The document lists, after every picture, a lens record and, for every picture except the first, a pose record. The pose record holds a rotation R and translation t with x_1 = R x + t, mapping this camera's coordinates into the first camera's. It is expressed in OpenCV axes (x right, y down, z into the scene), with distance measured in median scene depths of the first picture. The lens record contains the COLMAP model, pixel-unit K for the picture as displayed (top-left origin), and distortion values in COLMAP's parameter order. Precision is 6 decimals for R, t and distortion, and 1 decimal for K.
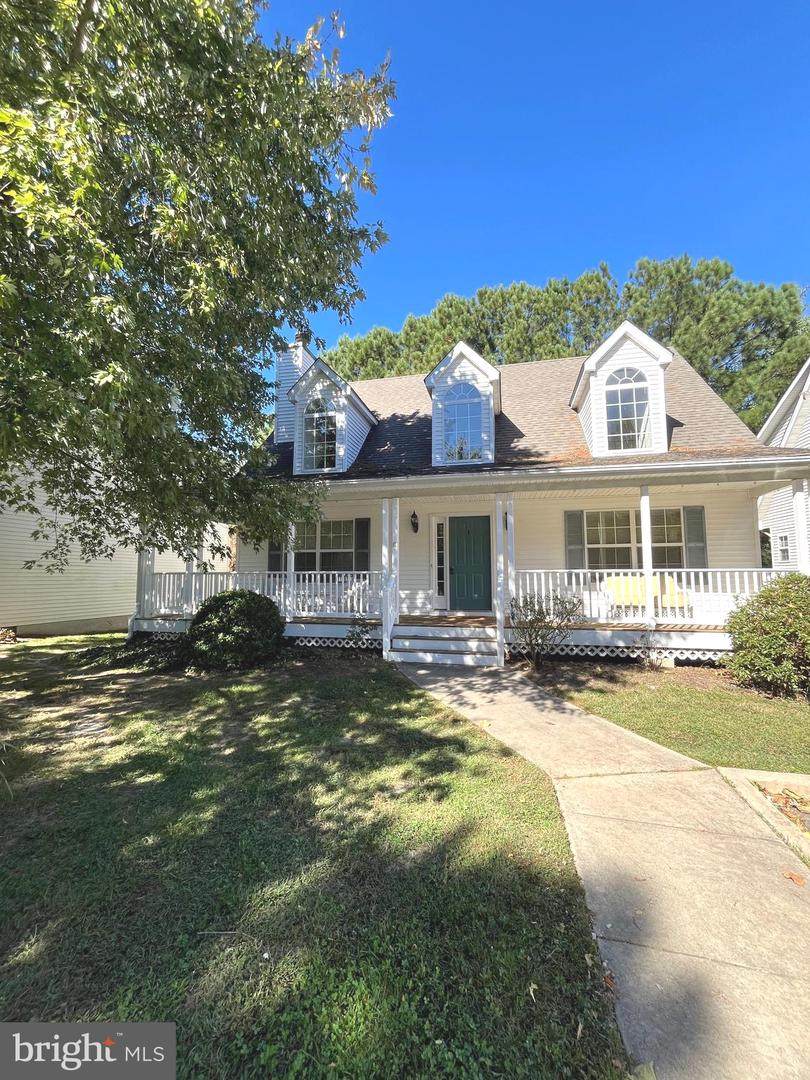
lens RADIAL K [[442.5, 0, 404.1], [0, 442.5, 541.3], [0, 0, 1]] dist [-0.002847, -0.000167]
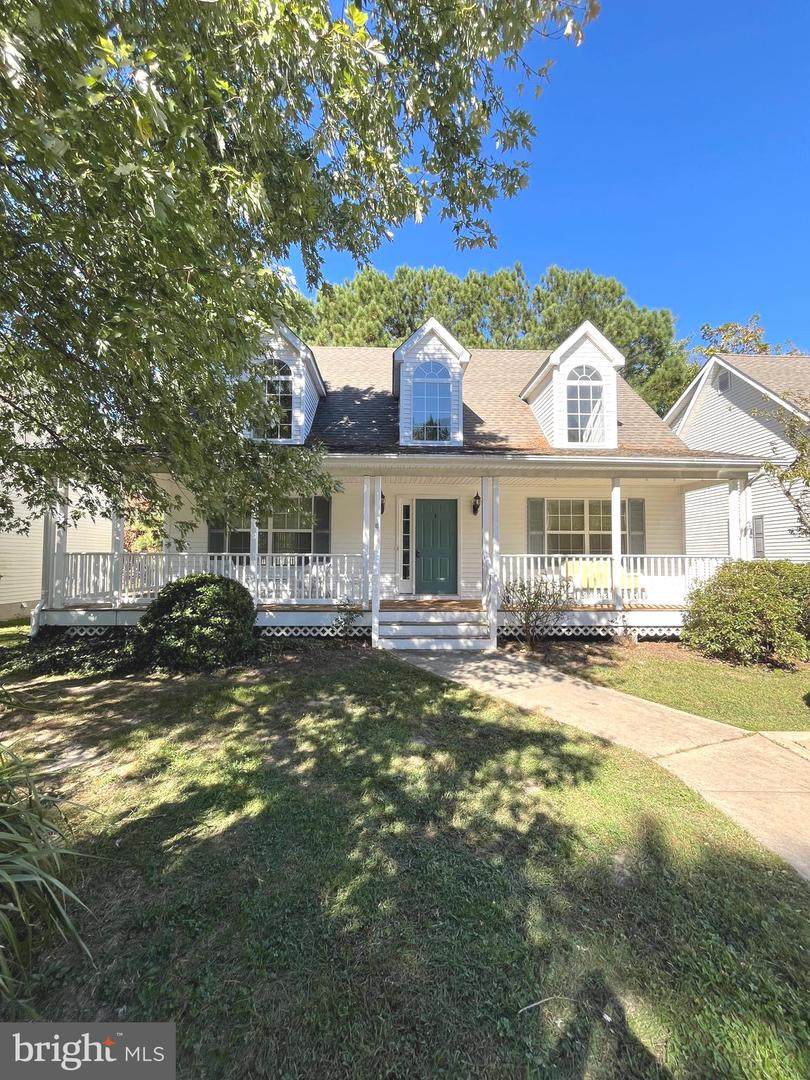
lens RADIAL K [[442.5, 0, 404.2], [0, 442.5, 539.7], [0, 0, 1]] dist [-0.002847, -0.000167]
pose [[0.965172, 0.018373, 0.260970, -0.191496], [-0.027895, 0.999072, 0.032828, 0.003982], [-0.260124, -0.038964, 0.964789, 0.069110]]
